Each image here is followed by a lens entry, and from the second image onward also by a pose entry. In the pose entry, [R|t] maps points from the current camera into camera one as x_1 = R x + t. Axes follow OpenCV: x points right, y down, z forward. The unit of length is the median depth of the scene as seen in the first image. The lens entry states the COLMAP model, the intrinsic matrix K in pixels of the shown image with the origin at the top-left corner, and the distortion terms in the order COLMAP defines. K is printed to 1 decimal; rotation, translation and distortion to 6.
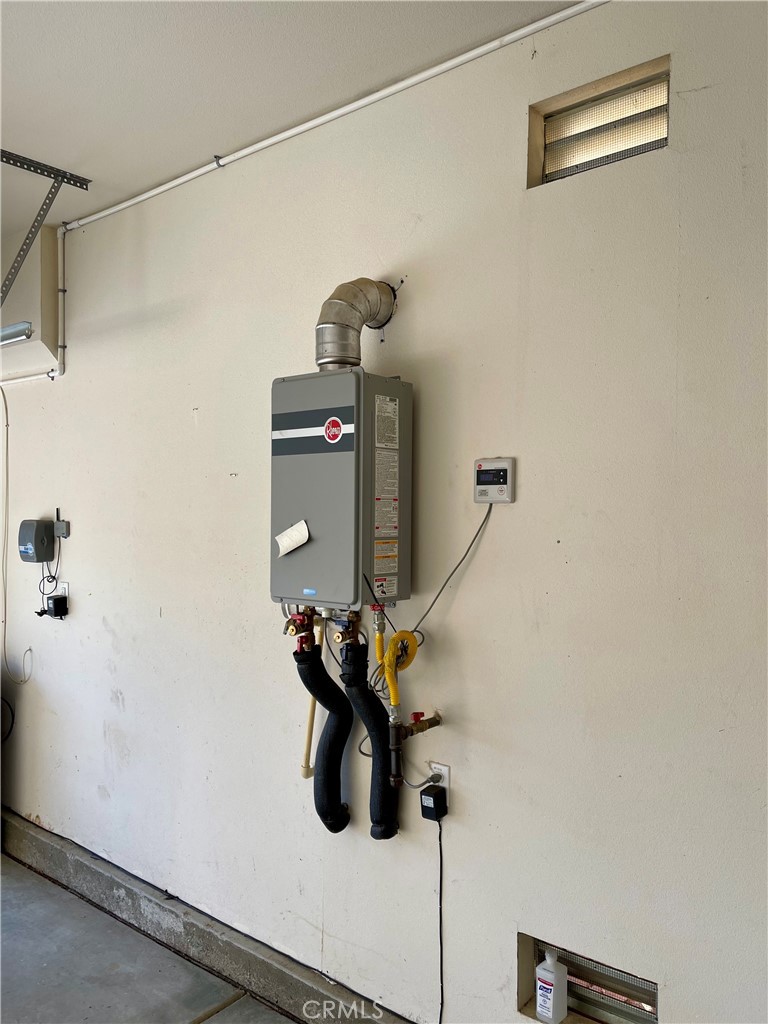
lens RADIAL K [[786.1, 0, 382.1], [0, 786.1, 514.4], [0, 0, 1]] dist [-0.005996, -0.007241]
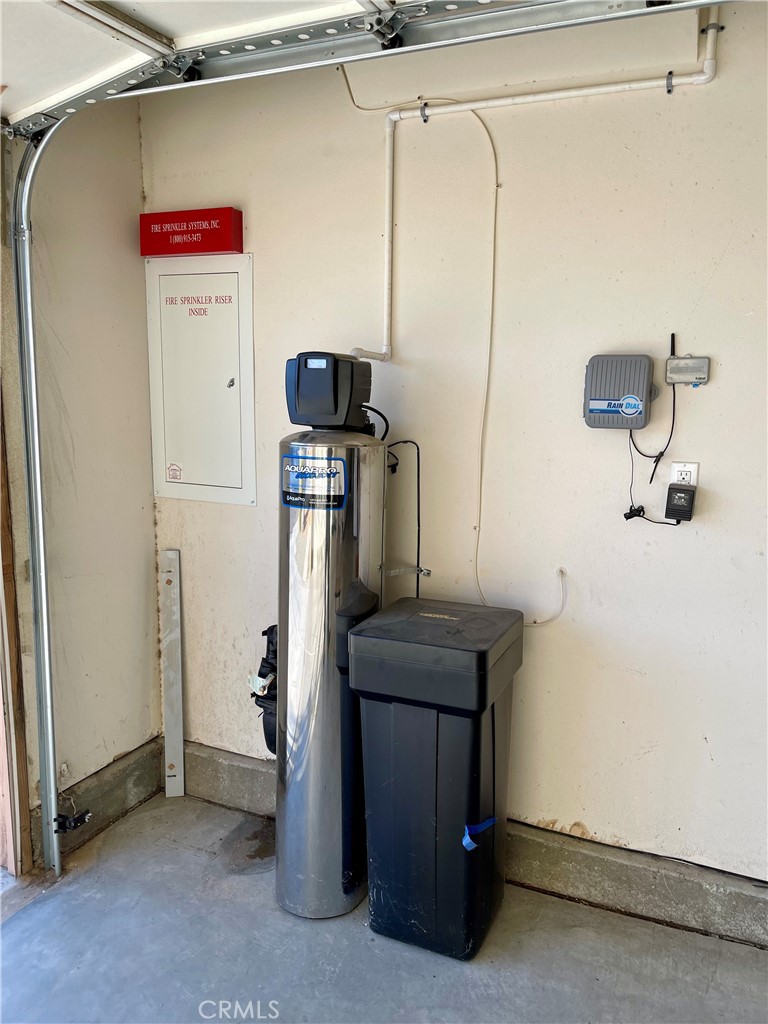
lens RADIAL K [[786.1, 0, 385.0], [0, 786.1, 508.0], [0, 0, 1]] dist [-0.005996, -0.007241]
pose [[0.967359, -0.040966, 0.250077, -0.769423], [-0.004181, 0.984133, 0.177385, 0.016384], [-0.253376, -0.172641, 0.951838, 0.488978]]
